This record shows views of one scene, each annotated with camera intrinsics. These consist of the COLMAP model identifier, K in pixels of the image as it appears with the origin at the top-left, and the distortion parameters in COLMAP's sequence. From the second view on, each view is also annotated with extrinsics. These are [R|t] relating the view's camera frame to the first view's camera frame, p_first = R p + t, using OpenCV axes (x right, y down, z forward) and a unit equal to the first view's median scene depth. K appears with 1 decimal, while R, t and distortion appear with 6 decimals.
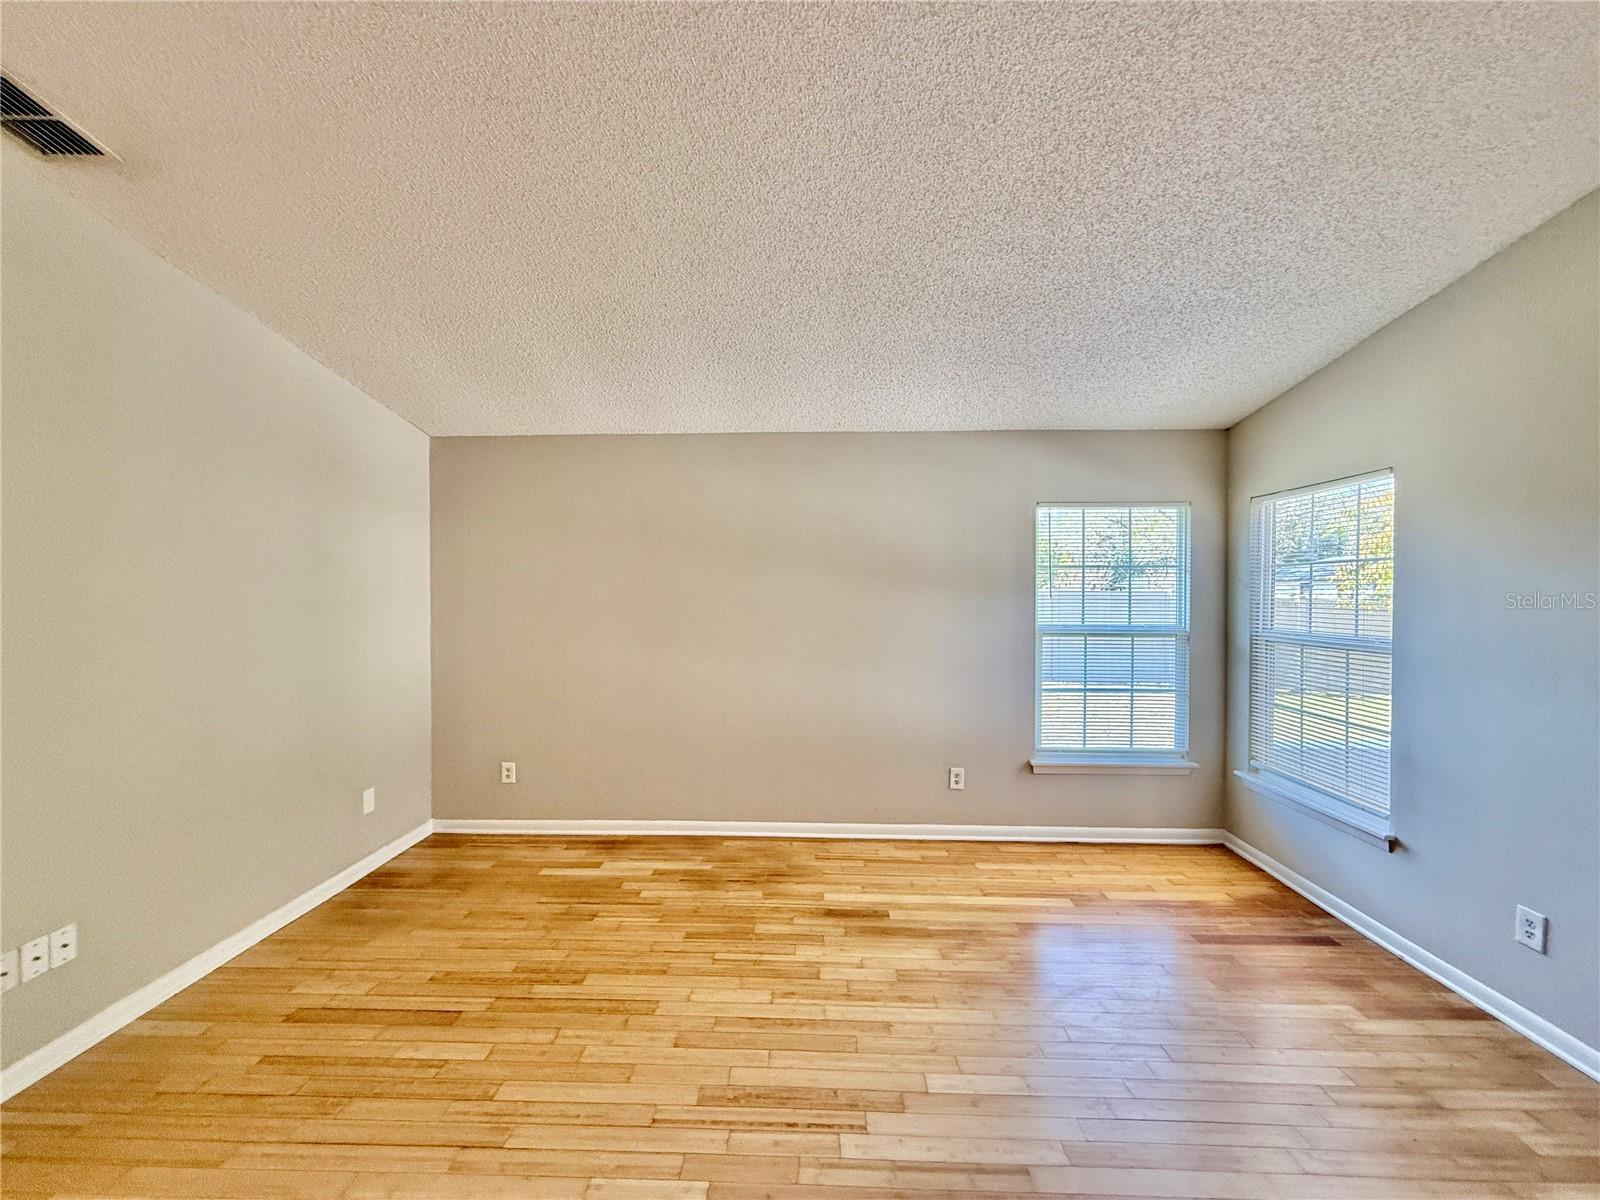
lens RADIAL K [[637.0, 0, 797.0], [0, 637.0, 598.7], [0, 0, 1]] dist [-0.000149, 0.000374]
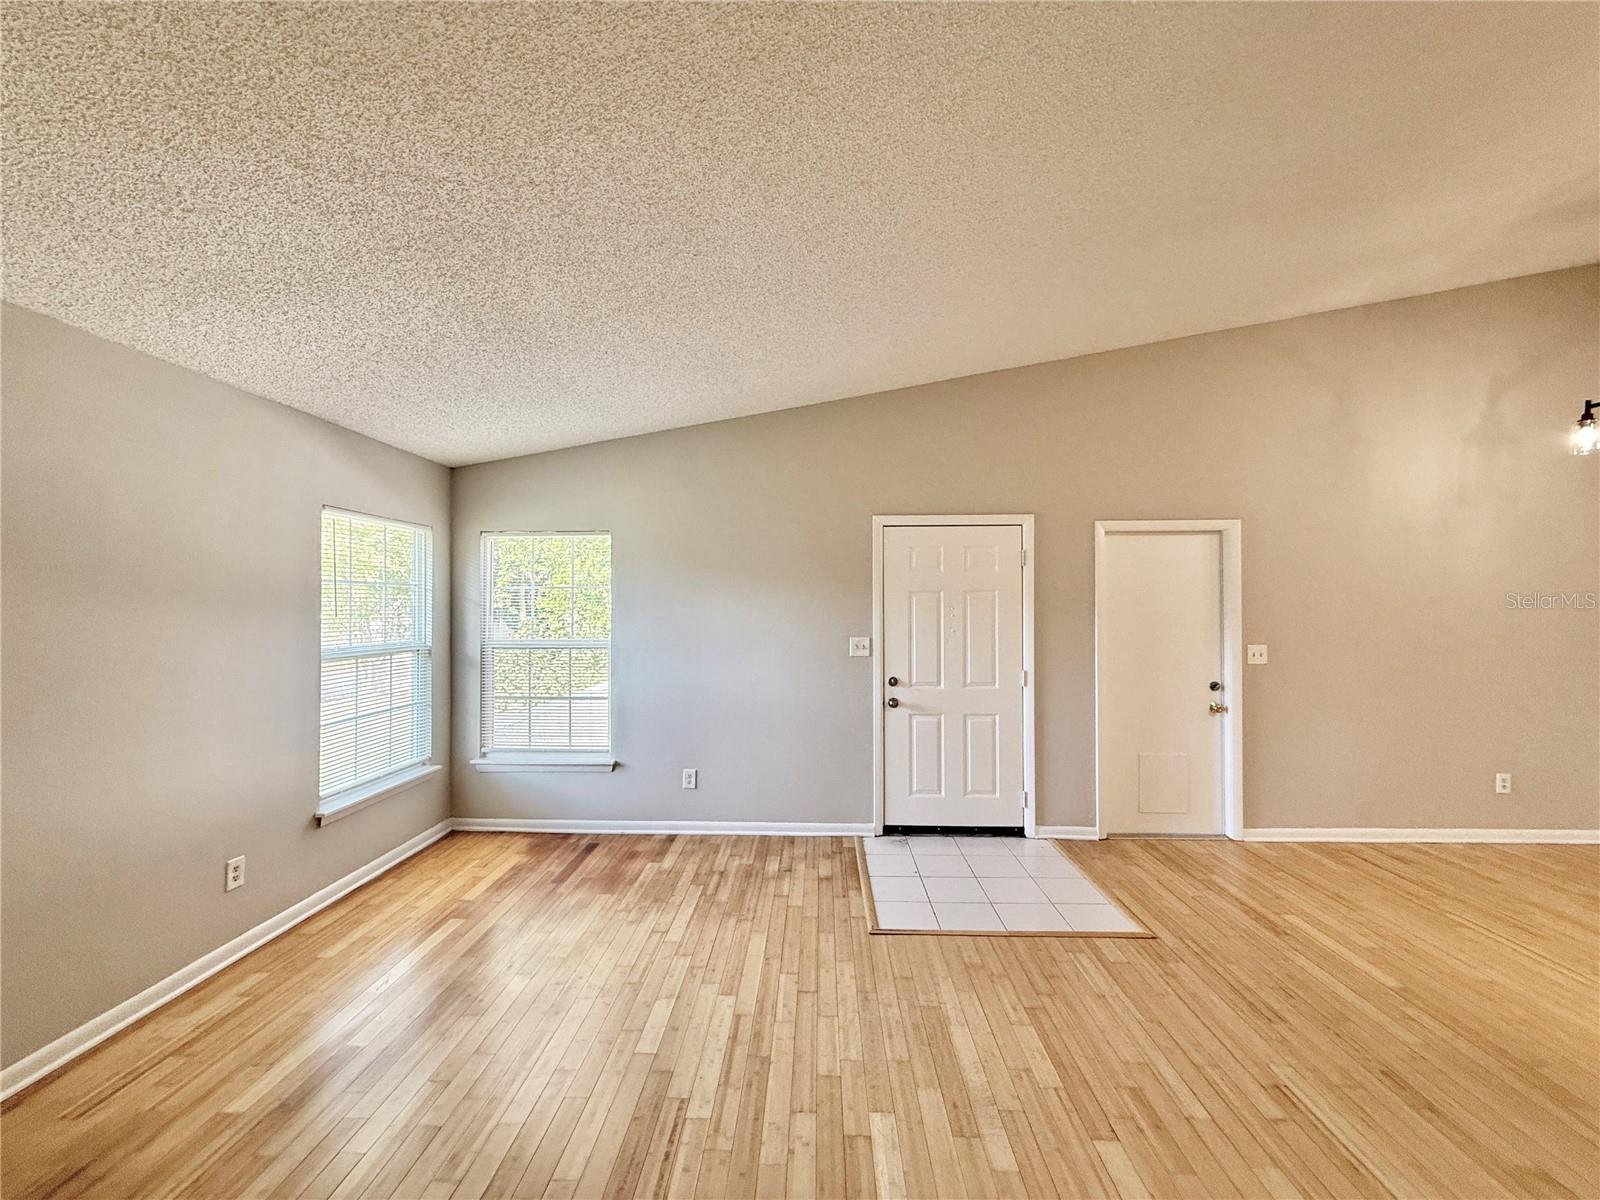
lens RADIAL K [[637.0, 0, 797.0], [0, 637.0, 598.7], [0, 0, 1]] dist [-0.000149, 0.000374]
pose [[0.005589, 0.011228, 0.999921, -0.560833], [0.013911, 0.999839, -0.011304, -0.009325], [-0.999888, 0.013973, 0.005432, 0.441281]]
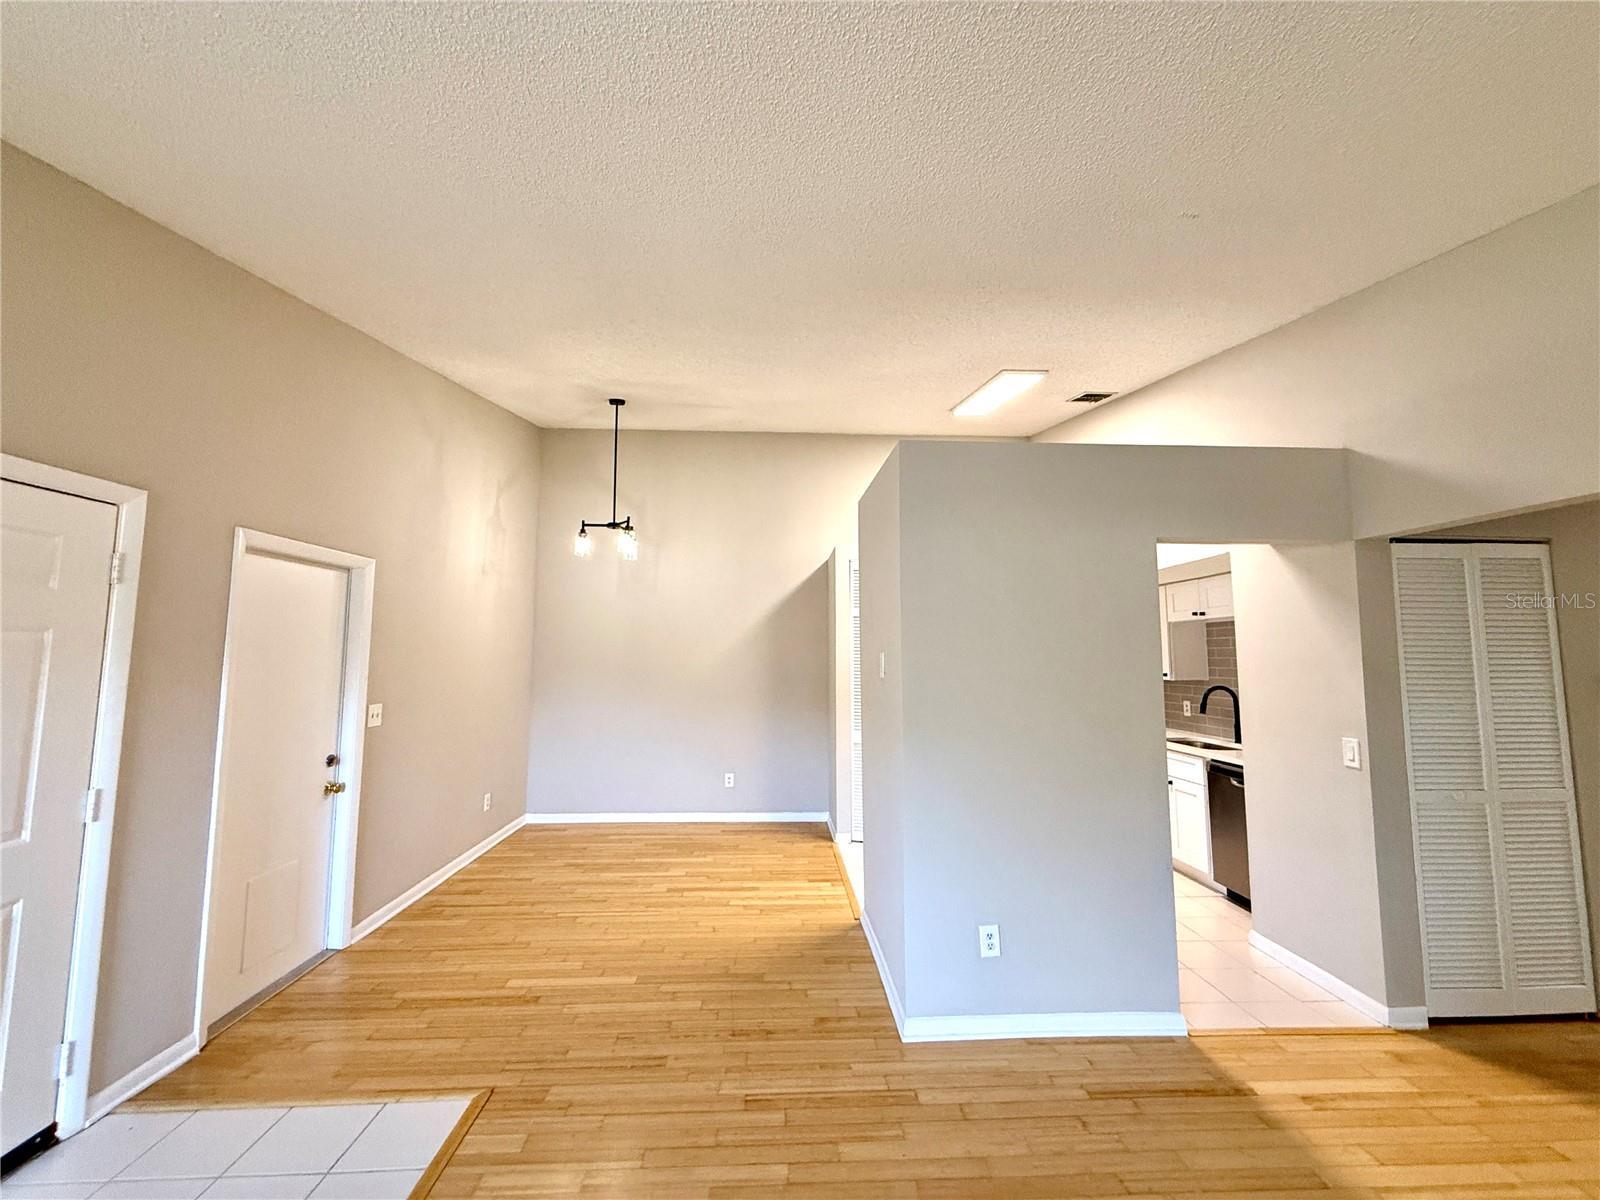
lens RADIAL K [[637.0, 0, 797.0], [0, 637.0, 598.7], [0, 0, 1]] dist [-0.000149, 0.000374]
pose [[-0.997205, -0.010359, -0.073991, 0.081735], [-0.004560, 0.996934, -0.078119, -0.019073], [0.074573, -0.077563, -0.994195, 0.714258]]
